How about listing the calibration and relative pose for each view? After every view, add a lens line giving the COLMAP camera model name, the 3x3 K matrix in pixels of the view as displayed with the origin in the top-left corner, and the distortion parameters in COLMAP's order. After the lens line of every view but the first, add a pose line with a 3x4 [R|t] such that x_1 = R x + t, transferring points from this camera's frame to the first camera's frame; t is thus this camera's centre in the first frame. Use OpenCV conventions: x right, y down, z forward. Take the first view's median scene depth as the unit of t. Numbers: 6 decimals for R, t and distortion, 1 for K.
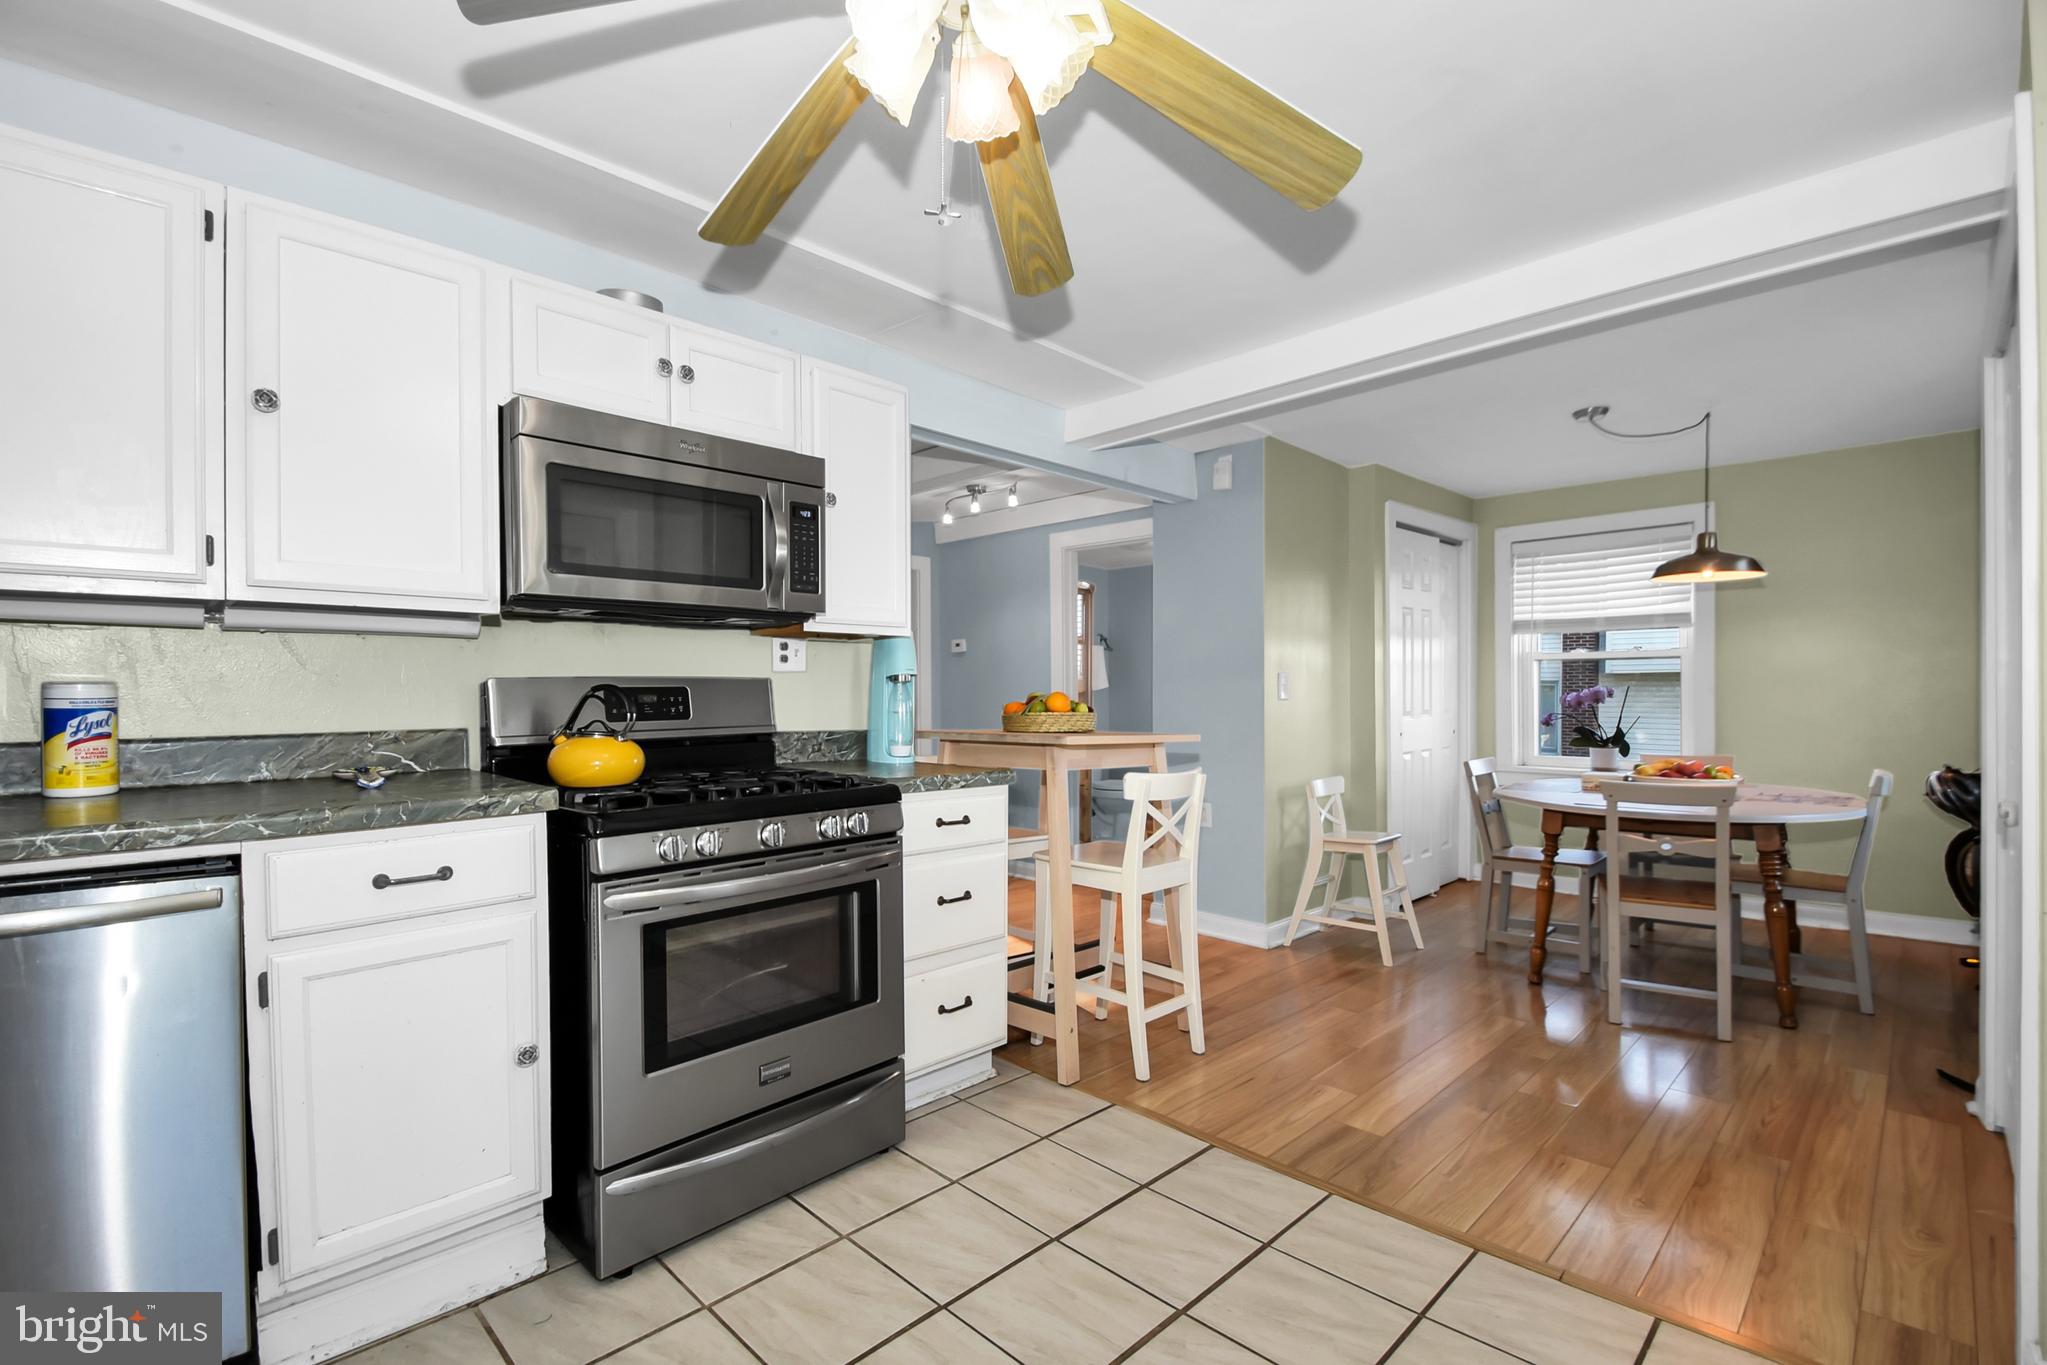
lens RADIAL K [[902.3, 0, 1017.8], [0, 902.3, 702.1], [0, 0, 1]] dist [0.002814, -0.000293]
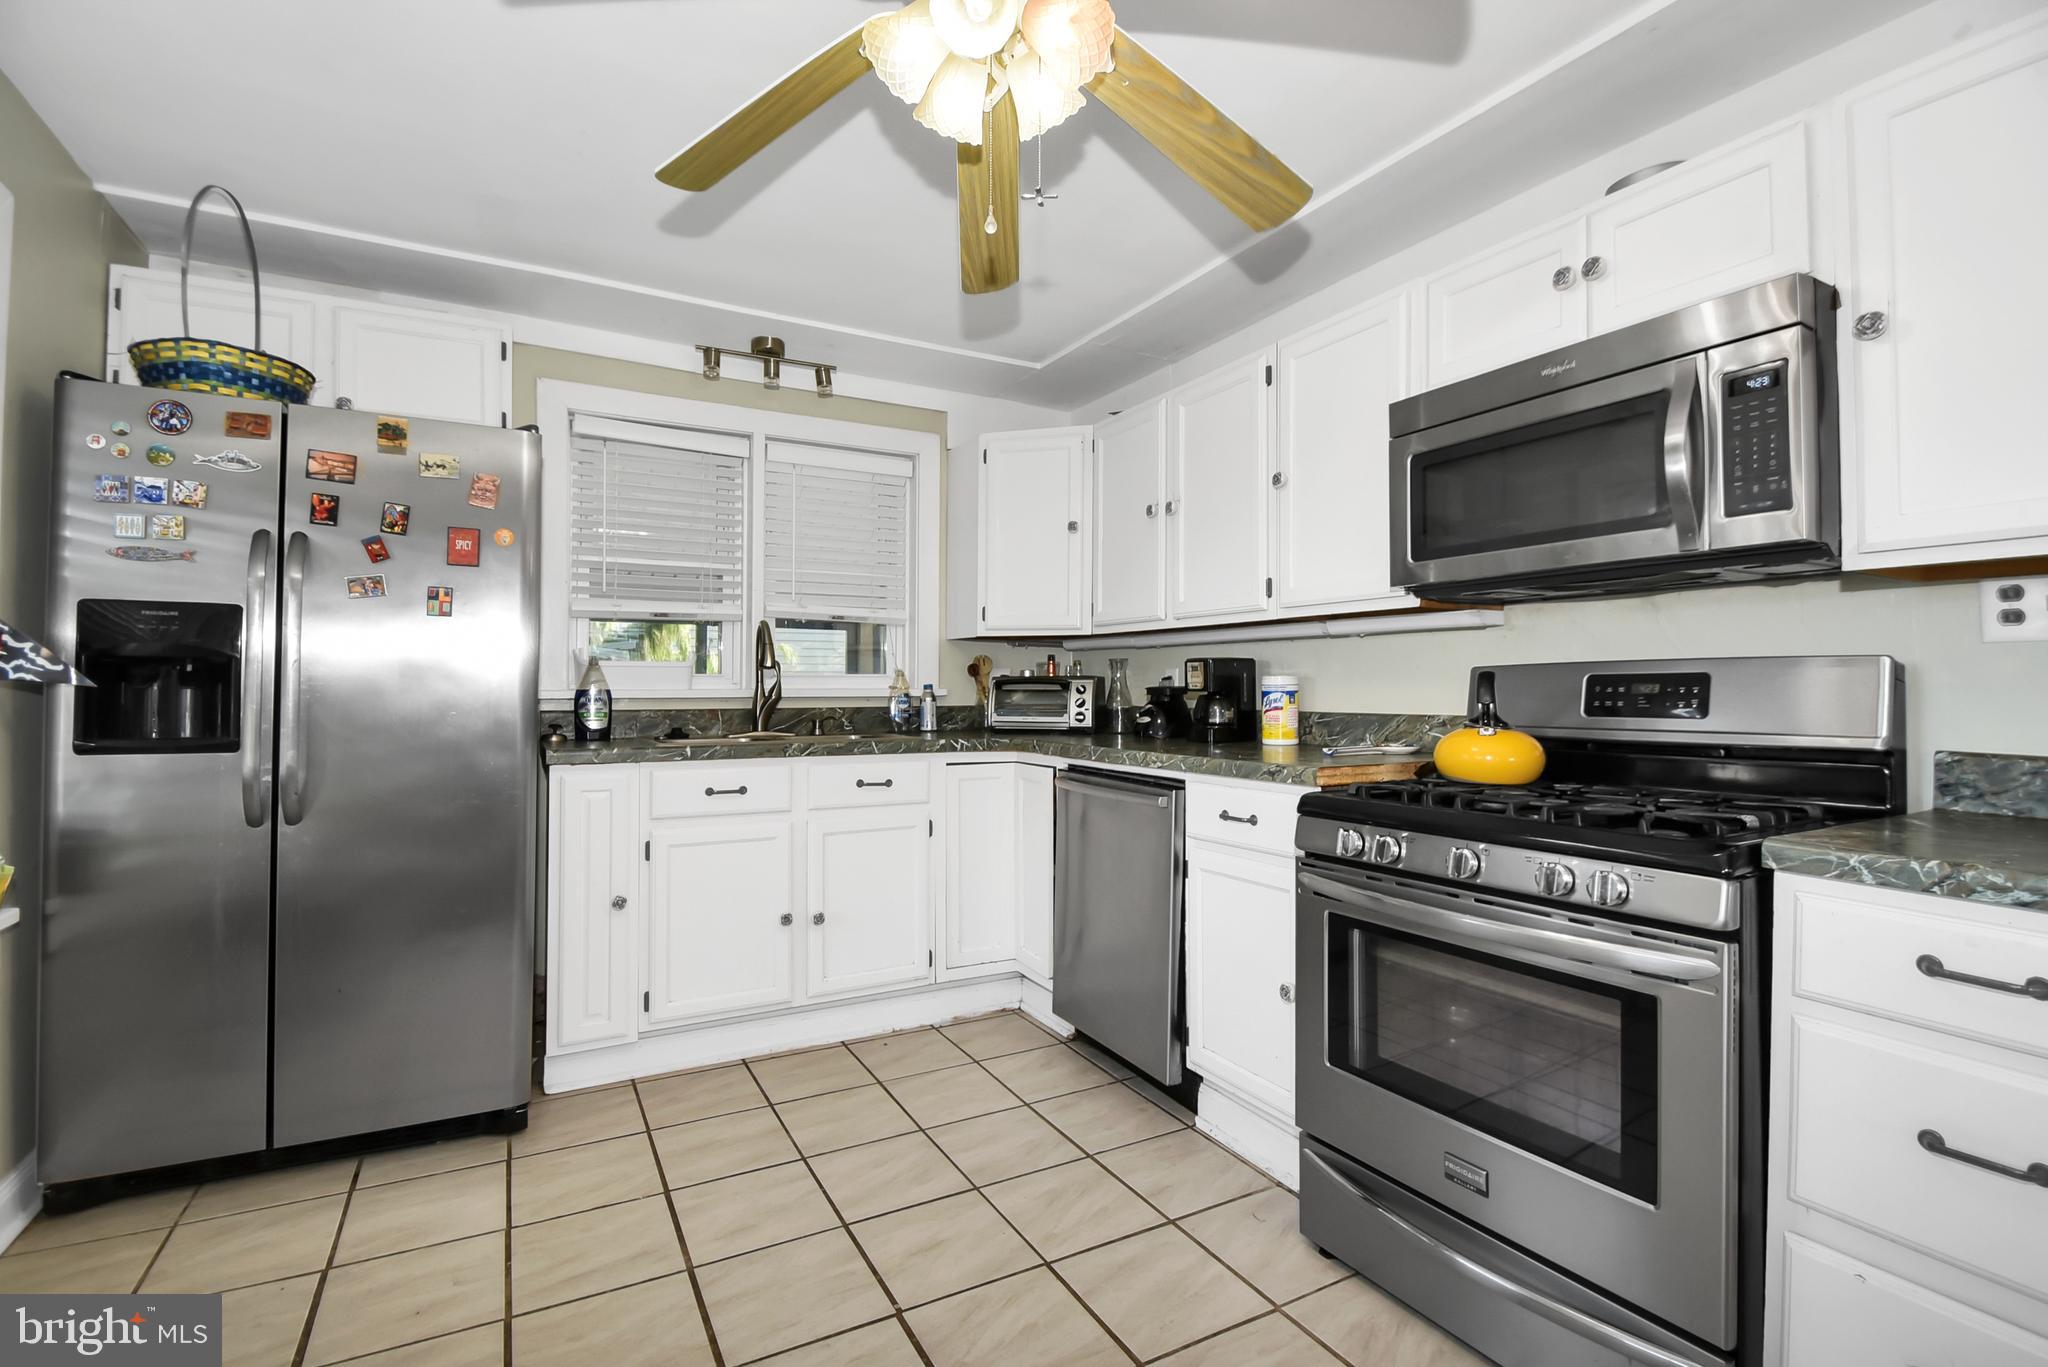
lens RADIAL K [[947.3, 0, 1024.6], [0, 947.3, 671.5], [0, 0, 1]] dist [-0.001931, -0.000496]
pose [[-0.279890, -0.014514, -0.959922, 0.542745], [-0.014244, 0.999838, -0.010964, -0.002292], [0.959926, 0.010605, -0.280051, 0.764354]]
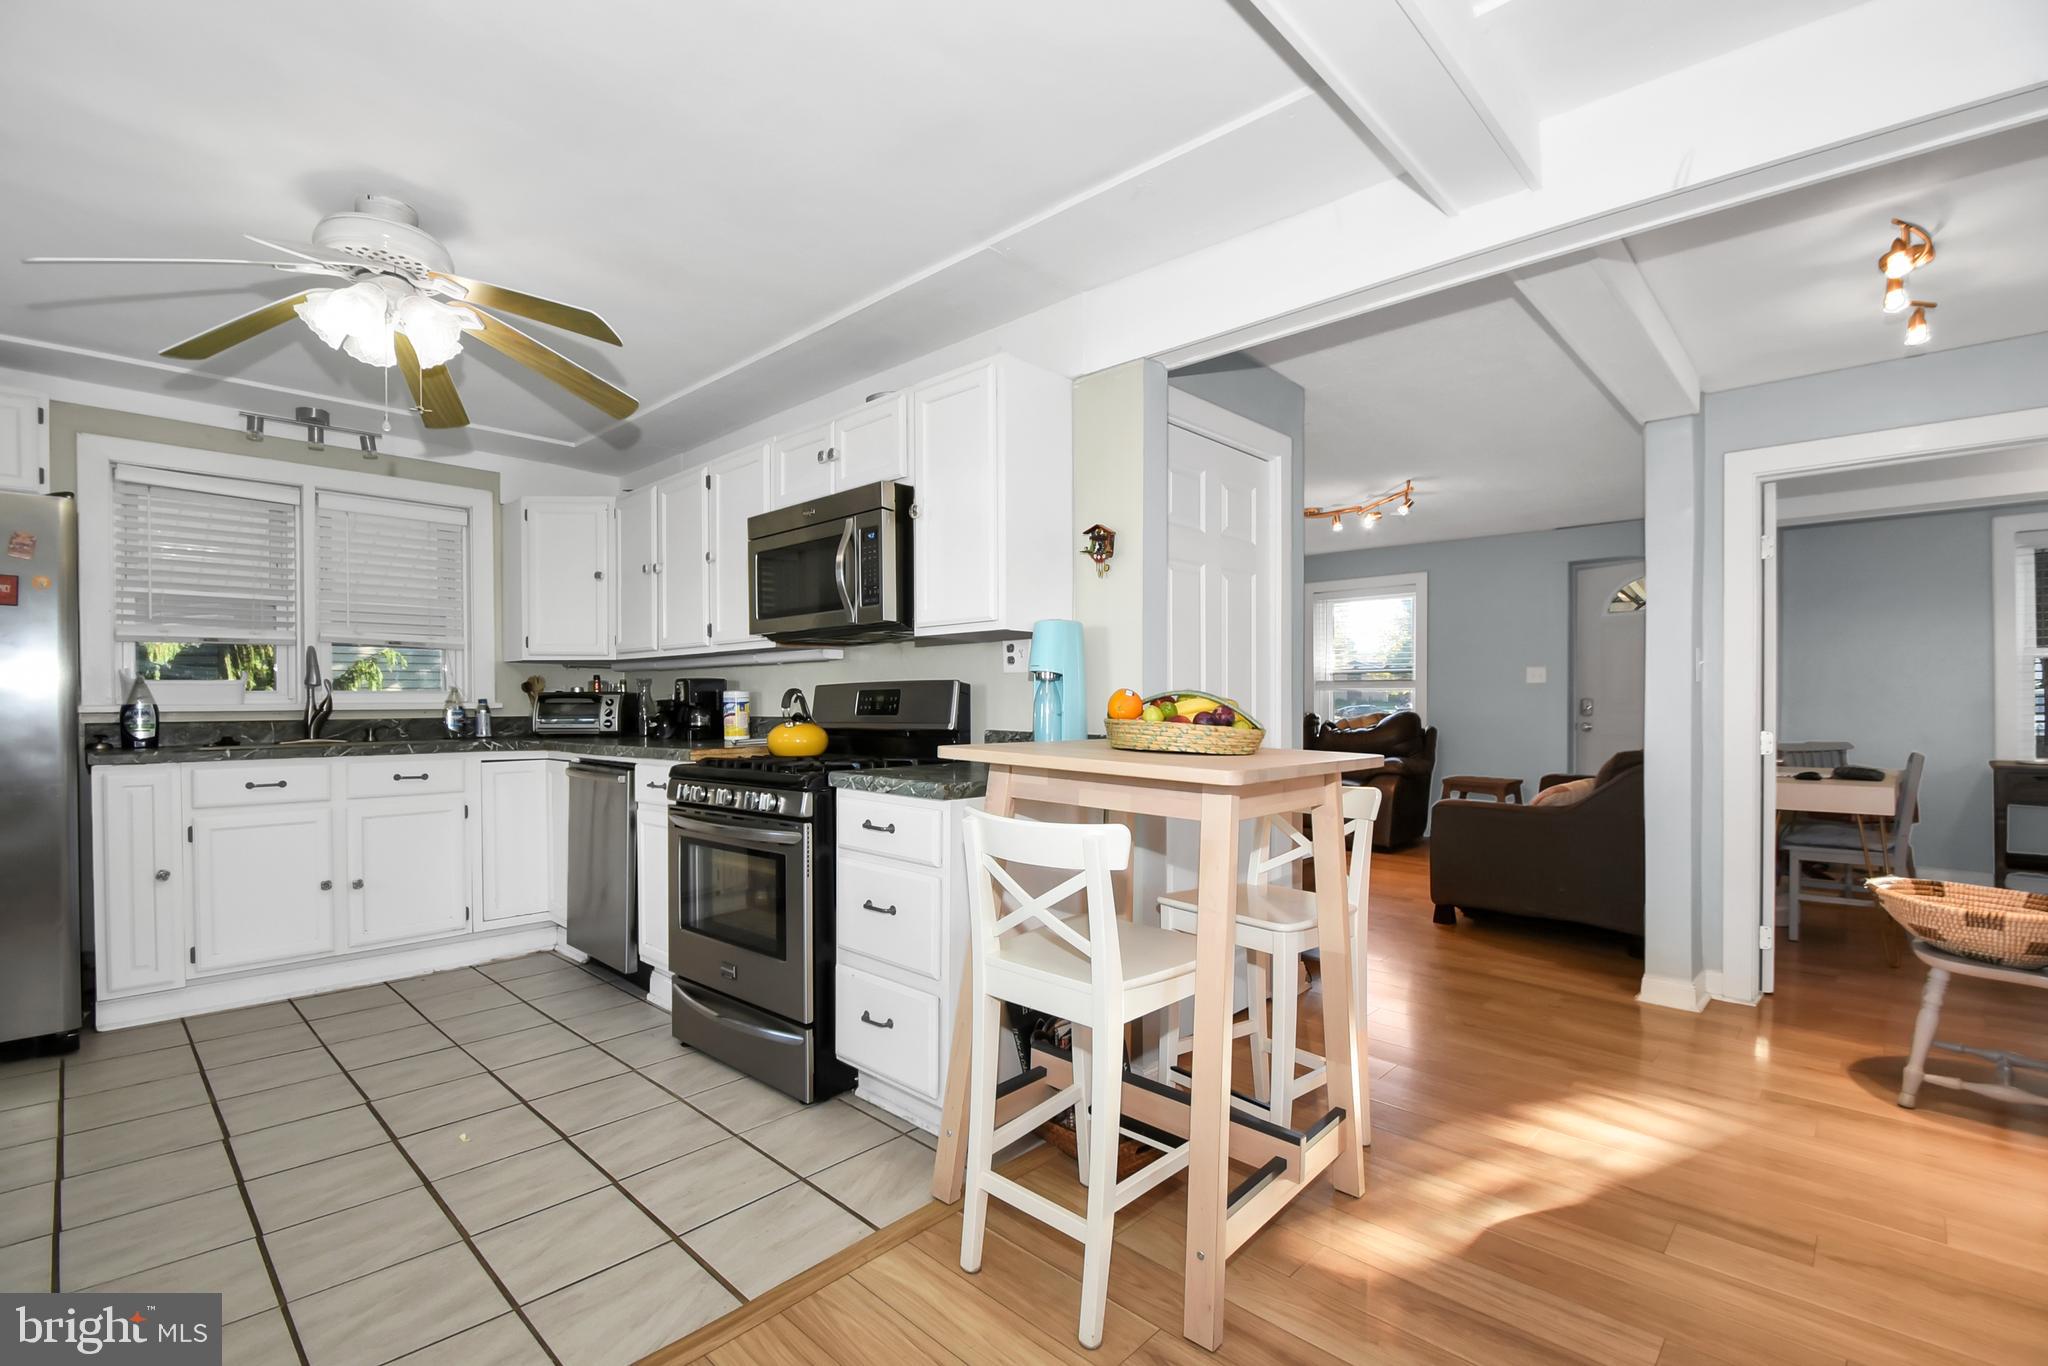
lens RADIAL K [[931.6, 0, 1022.2], [0, 931.6, 712.0], [0, 0, 1]] dist [0.023224, -0.023403]
pose [[0.018980, 0.011810, -0.999750, 1.020751], [-0.009532, 0.999887, 0.011631, -0.001922], [0.999774, 0.009309, 0.019091, 1.258944]]
